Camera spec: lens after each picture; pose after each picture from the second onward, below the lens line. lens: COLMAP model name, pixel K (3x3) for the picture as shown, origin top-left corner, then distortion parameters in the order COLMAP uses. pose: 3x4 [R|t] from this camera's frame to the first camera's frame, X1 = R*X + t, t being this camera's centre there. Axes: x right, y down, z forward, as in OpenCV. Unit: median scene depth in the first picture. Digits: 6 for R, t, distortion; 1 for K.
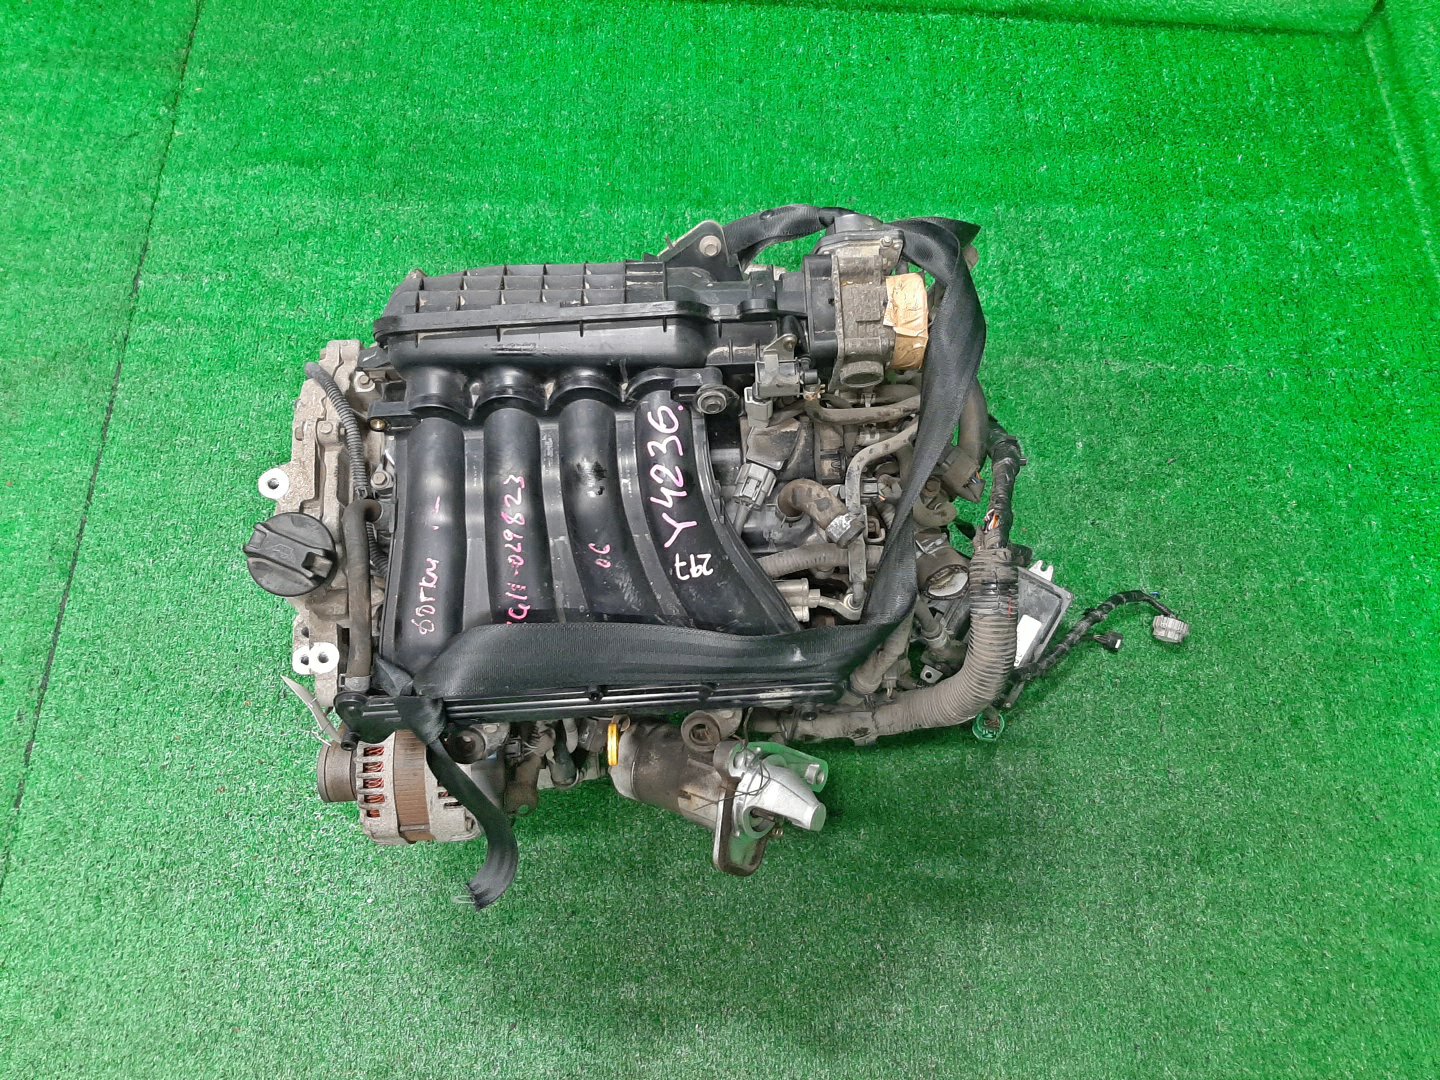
lens RADIAL K [[1097.6, 0, 720.0], [0, 1097.6, 540.0], [0, 0, 1]] dist [0.062514, -0.099872]
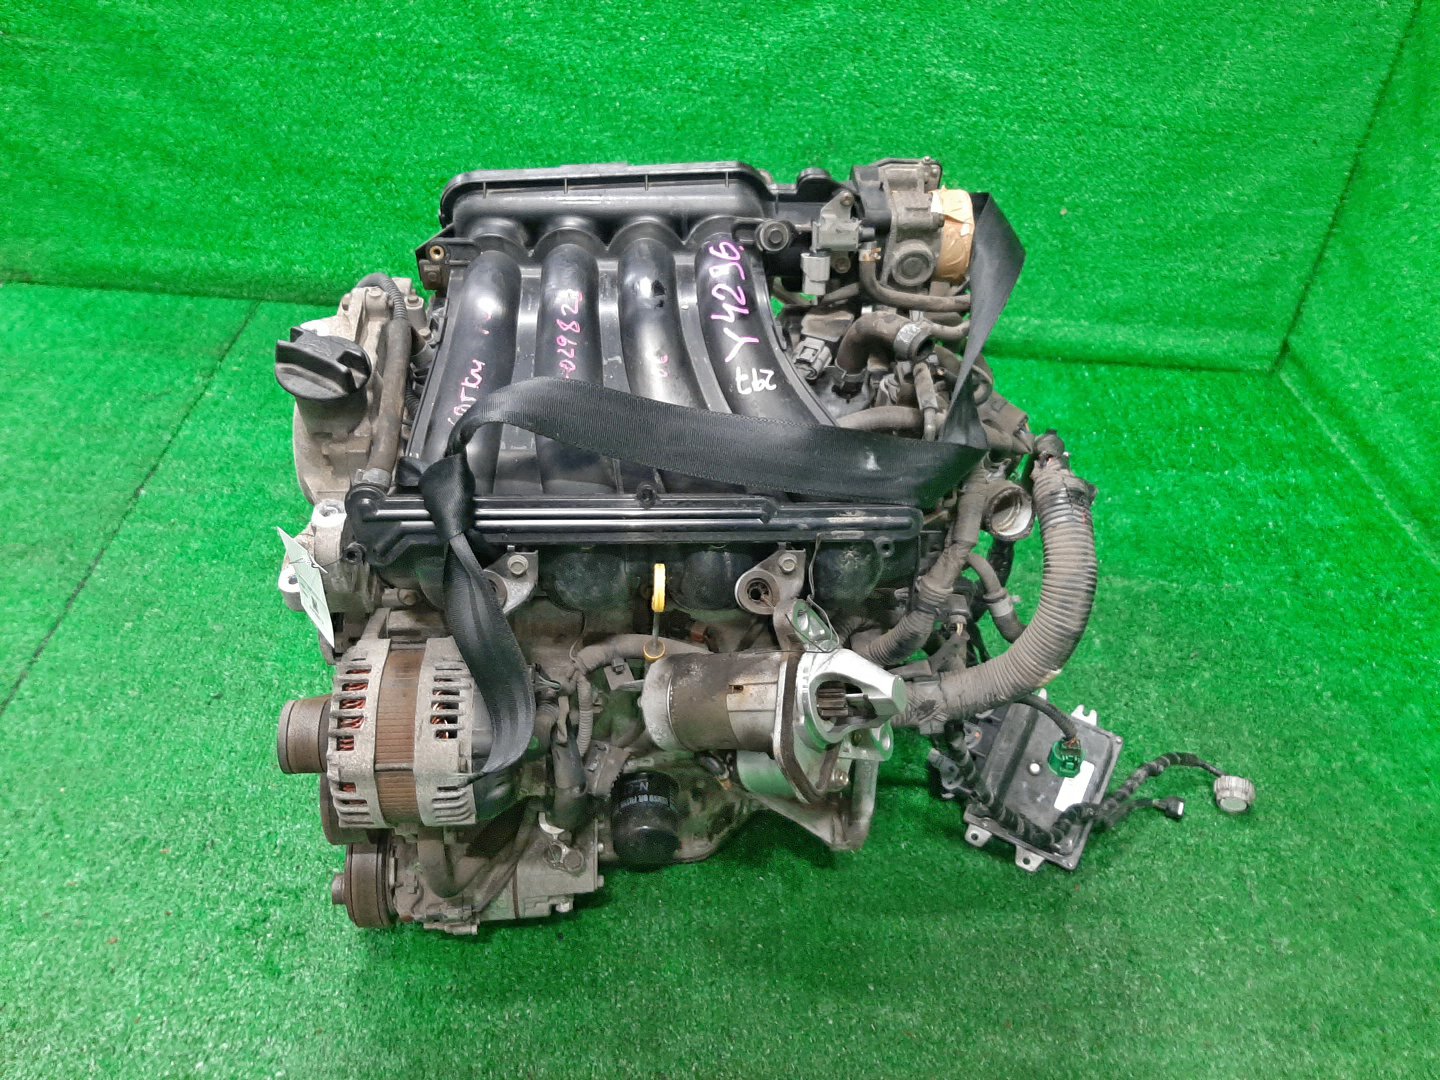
lens RADIAL K [[1111.4, 0, 720.0], [0, 1111.4, 540.0], [0, 0, 1]] dist [0.053631, -0.100337]
pose [[0.998824, 0.023789, 0.042246, -0.055125], [-0.000426, 0.875620, -0.483000, 0.363281], [-0.048482, 0.482414, 0.874601, 0.139958]]
